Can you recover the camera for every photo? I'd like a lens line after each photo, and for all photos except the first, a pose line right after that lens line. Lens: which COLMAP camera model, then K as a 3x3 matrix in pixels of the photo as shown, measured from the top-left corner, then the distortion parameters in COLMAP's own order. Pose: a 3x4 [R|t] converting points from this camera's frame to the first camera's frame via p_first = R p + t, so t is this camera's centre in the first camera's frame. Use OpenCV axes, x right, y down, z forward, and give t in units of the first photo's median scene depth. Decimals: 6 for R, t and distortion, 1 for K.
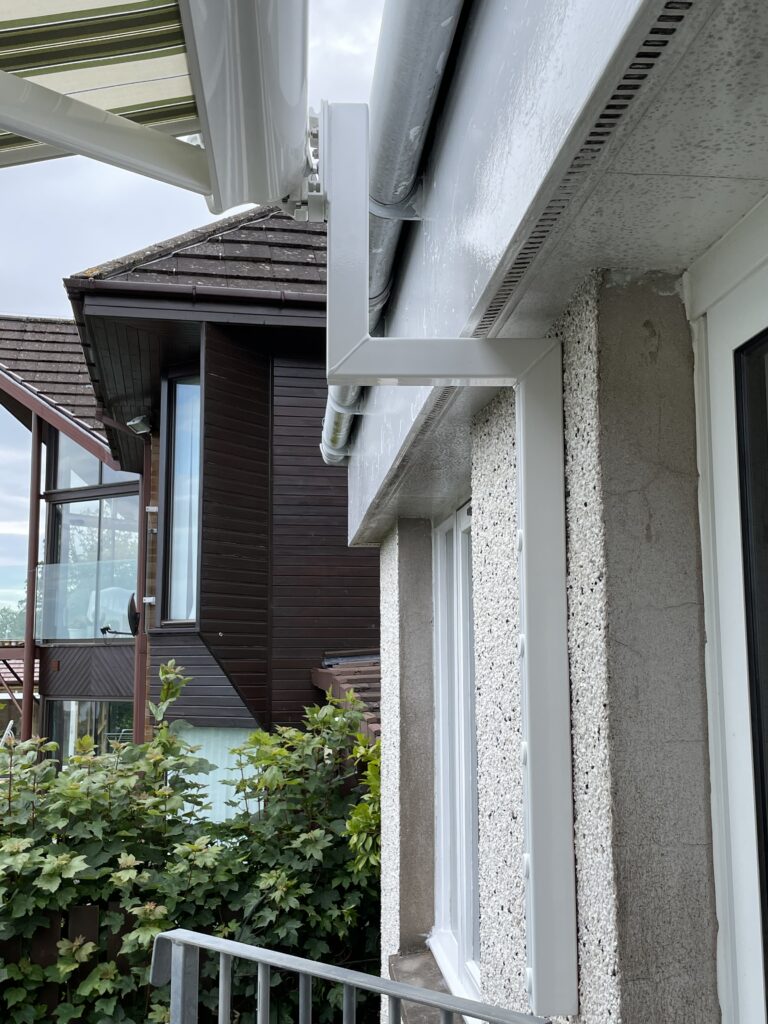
lens RADIAL K [[1232.5, 0, 385.0], [0, 1232.5, 509.4], [0, 0, 1]] dist [0.064661, 0.000000]
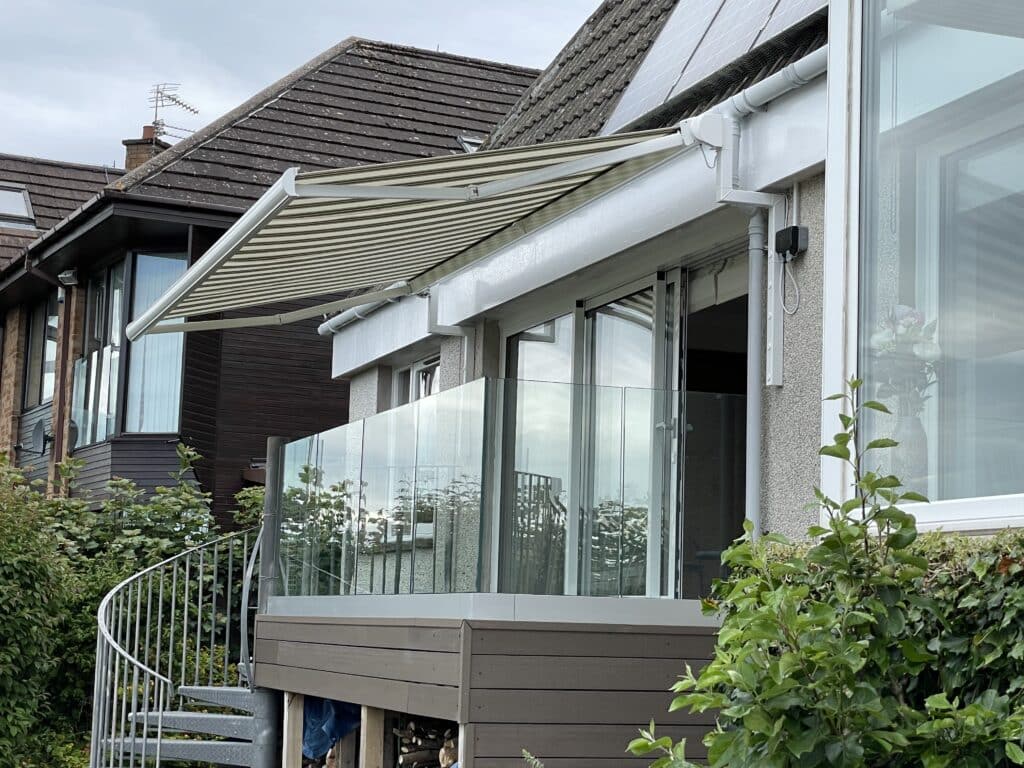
lens RADIAL K [[1887.4, 0, 528.8], [0, 1887.4, 390.0], [0, 0, 1]] dist [-0.008935, 0.000000]
pose [[0.967320, 0.066204, 0.244763, -0.279317], [-0.067488, 0.997715, -0.003145, 0.022387], [-0.244412, -0.013476, 0.969578, -1.201555]]
